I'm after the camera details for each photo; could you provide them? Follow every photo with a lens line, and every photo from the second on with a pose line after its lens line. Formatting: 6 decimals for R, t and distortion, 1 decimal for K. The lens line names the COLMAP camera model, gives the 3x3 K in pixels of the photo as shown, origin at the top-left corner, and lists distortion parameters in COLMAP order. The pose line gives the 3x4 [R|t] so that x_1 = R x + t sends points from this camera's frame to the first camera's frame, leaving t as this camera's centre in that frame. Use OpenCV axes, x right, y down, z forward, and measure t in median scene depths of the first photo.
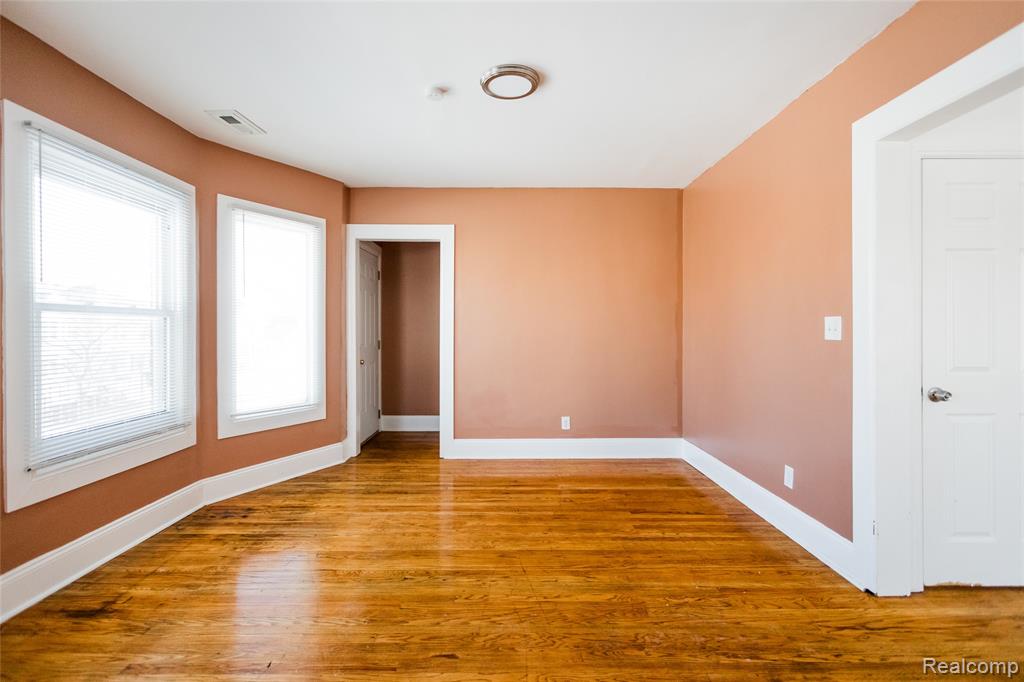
lens RADIAL K [[482.8, 0, 498.8], [0, 482.8, 330.5], [0, 0, 1]] dist [0.003832, 0.000561]
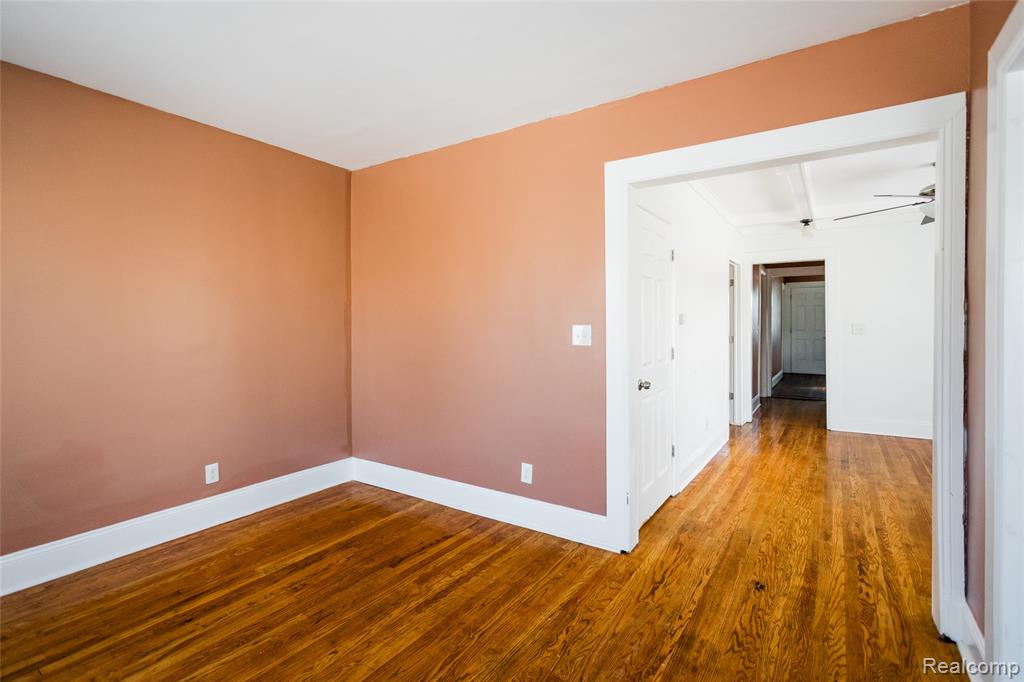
lens RADIAL K [[497.1, 0, 504.9], [0, 497.1, 326.5], [0, 0, 1]] dist [0.005339, 0.001534]
pose [[0.553851, -0.006619, 0.832590, -0.321875], [0.001988, 0.999976, 0.006628, -0.027656], [-0.832613, -0.002015, 0.553851, 0.407111]]
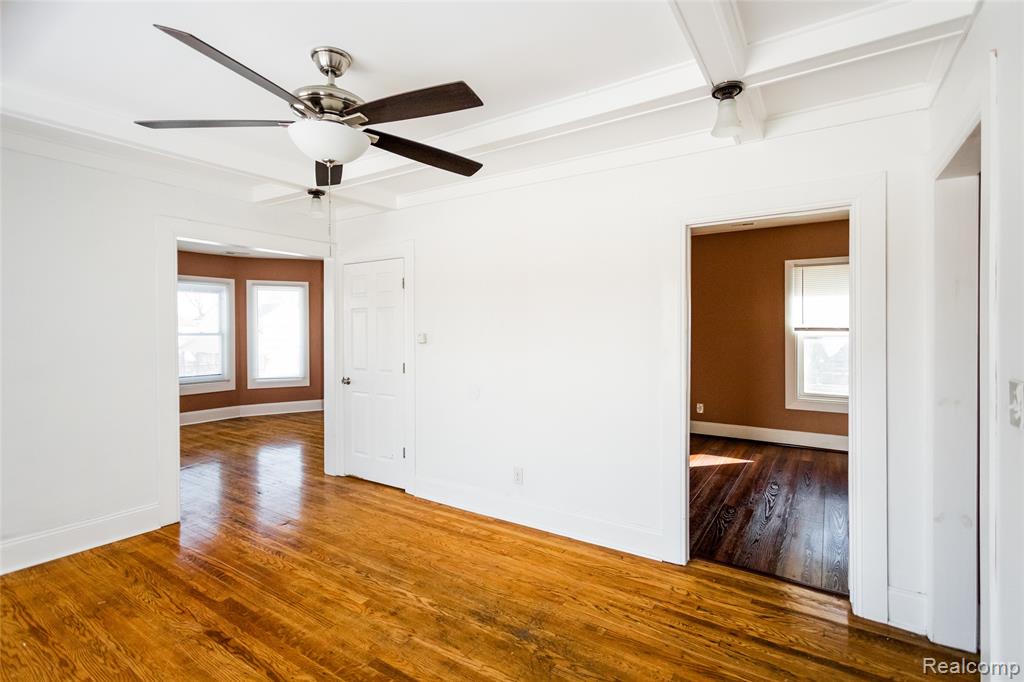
lens RADIAL K [[482.8, 0, 508.3], [0, 482.8, 333.0], [0, 0, 1]] dist [0.003832, 0.000561]
pose [[0.833945, 0.005348, -0.551822, 1.905140], [-0.000672, 0.999962, 0.008675, -0.064681], [0.551847, -0.006863, 0.833917, -0.234219]]
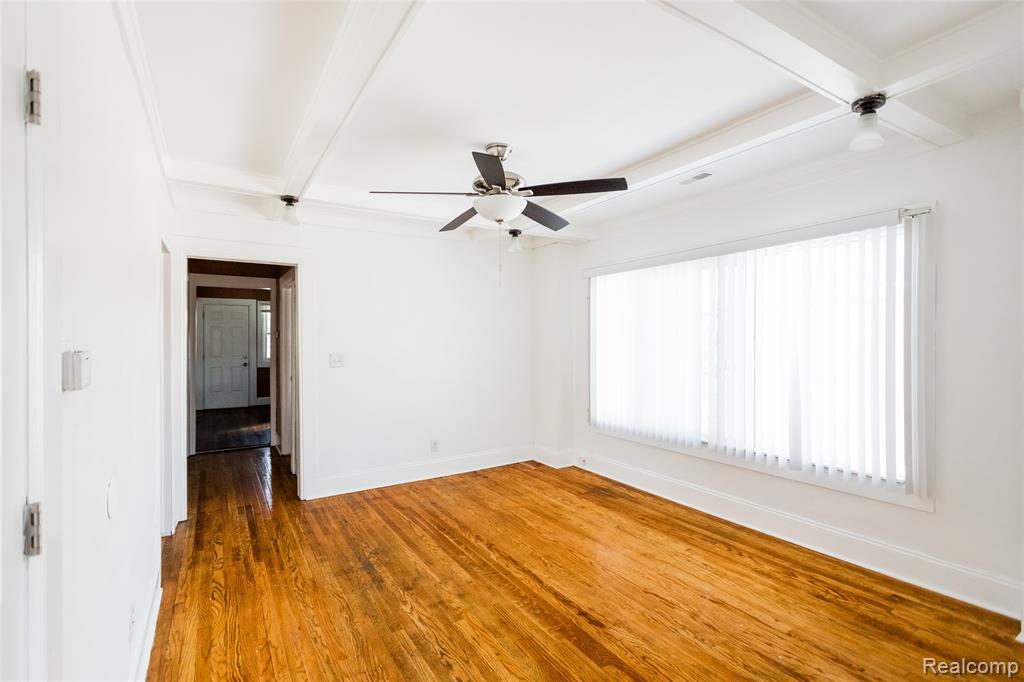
lens RADIAL K [[482.8, 0, 506.2], [0, 482.8, 337.7], [0, 0, 1]] dist [0.003832, 0.000561]
pose [[-0.520909, 0.007988, 0.853575, 0.539270], [0.006728, 0.999964, -0.005253, -0.057525], [-0.853585, 0.003006, -0.520944, 0.654452]]
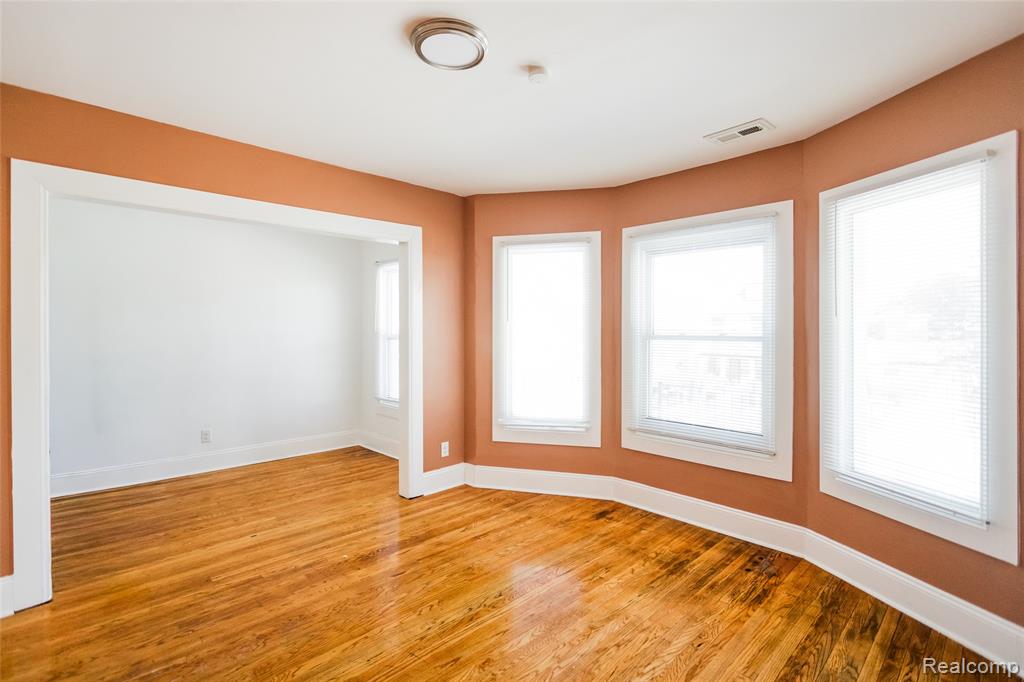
lens RADIAL K [[482.8, 0, 514.0], [0, 482.8, 334.3], [0, 0, 1]] dist [0.003832, 0.000561]
pose [[-0.701045, 0.005677, -0.713095, 0.422147], [-0.002979, 0.999936, 0.010889, -0.056764], [0.713111, 0.009758, -0.700983, 1.370393]]
